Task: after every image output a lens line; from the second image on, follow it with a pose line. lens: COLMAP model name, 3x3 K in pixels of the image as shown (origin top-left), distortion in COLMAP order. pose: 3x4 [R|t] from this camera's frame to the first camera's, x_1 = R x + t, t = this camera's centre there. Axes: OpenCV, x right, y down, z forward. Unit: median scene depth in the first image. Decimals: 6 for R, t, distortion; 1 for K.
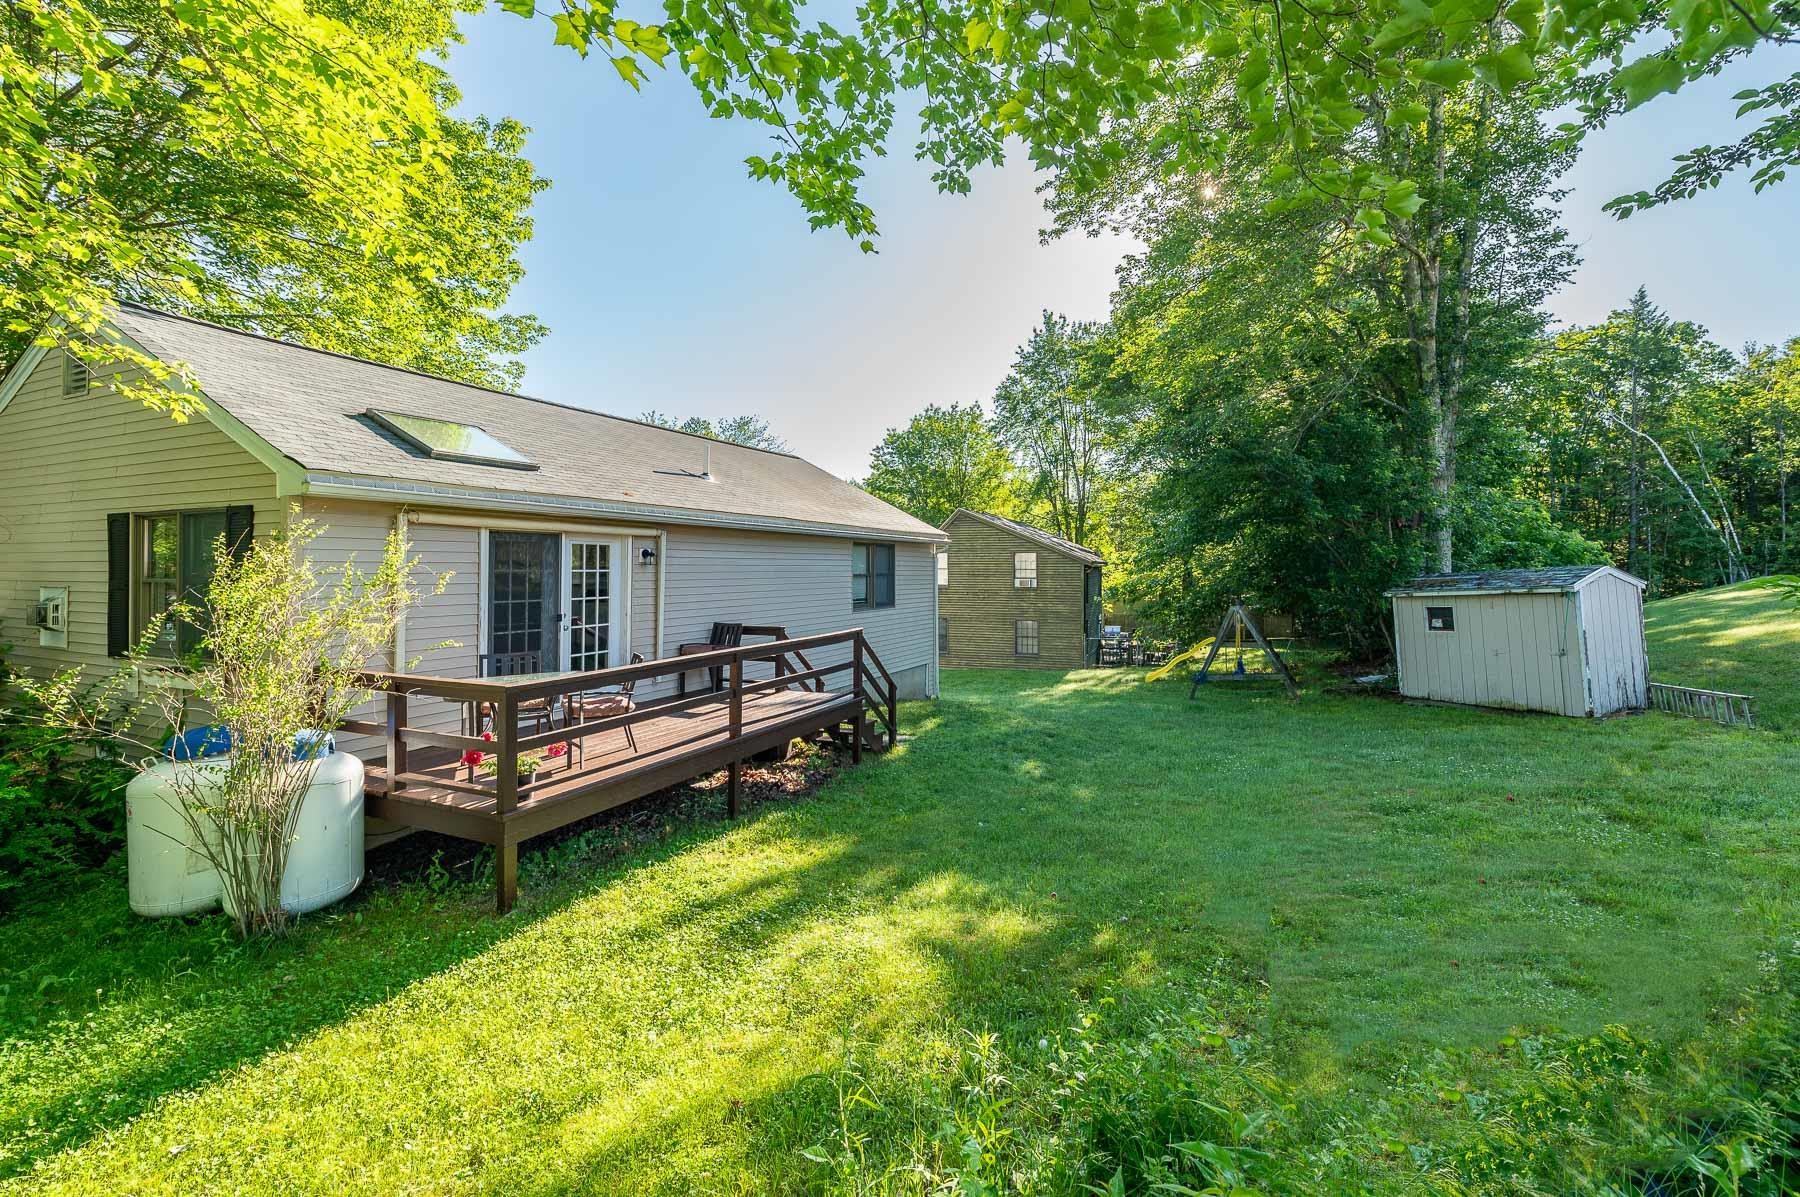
lens RADIAL K [[761.0, 0, 902.1], [0, 761.0, 558.8], [0, 0, 1]] dist [-0.000234, -0.000011]
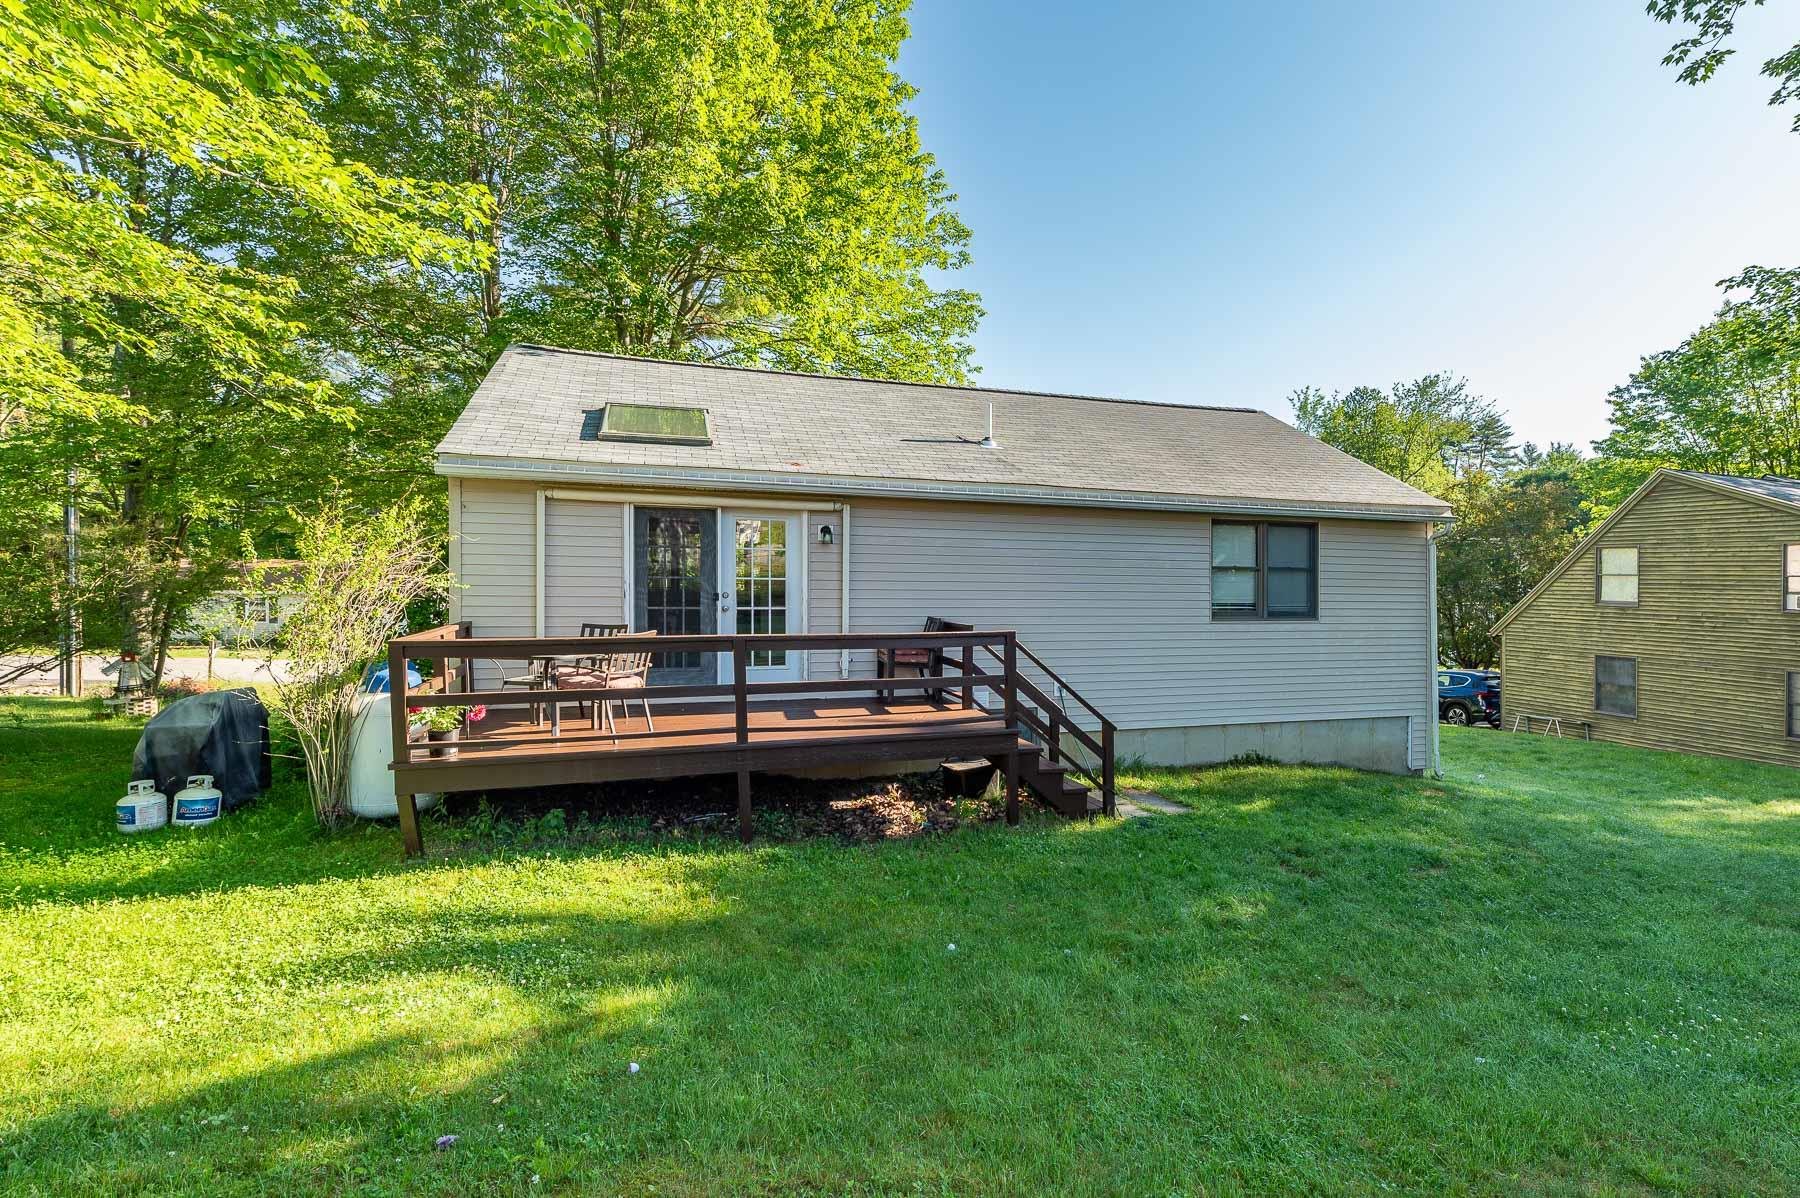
lens RADIAL K [[851.0, 0, 892.7], [0, 851.0, 577.1], [0, 0, 1]] dist [0.002152, 0.000145]
pose [[0.681120, 0.018149, -0.731947, 0.485983], [-0.010186, 0.999831, 0.015313, 0.034246], [0.732101, -0.002974, 0.681189, 0.435143]]
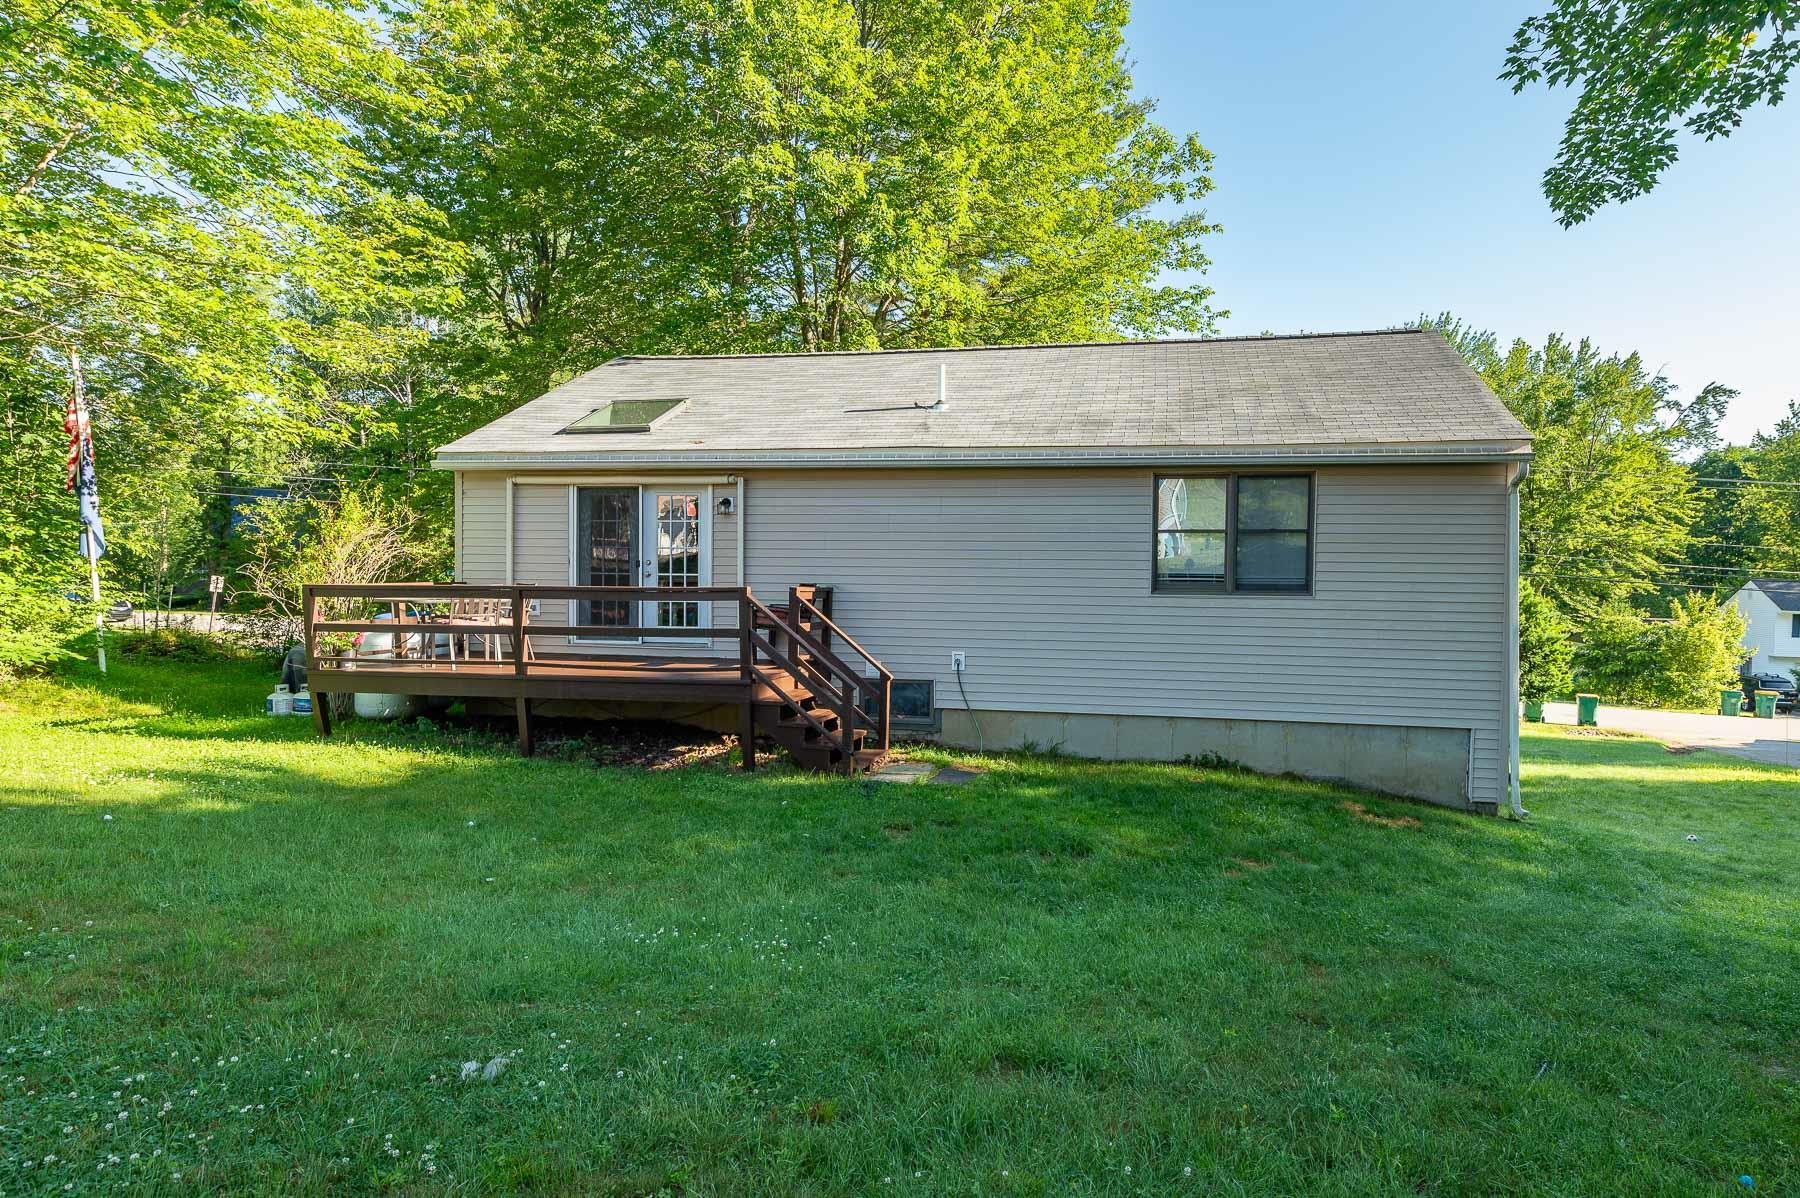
lens RADIAL K [[960.6, 0, 900.0], [0, 960.6, 599.0], [0, 0, 1]] dist [0.002106, 0.000152]
pose [[0.233994, 0.035203, -0.971600, 0.979975], [-0.003219, 0.999367, 0.035434, 0.077924], [0.972233, -0.005163, 0.233960, 1.041089]]
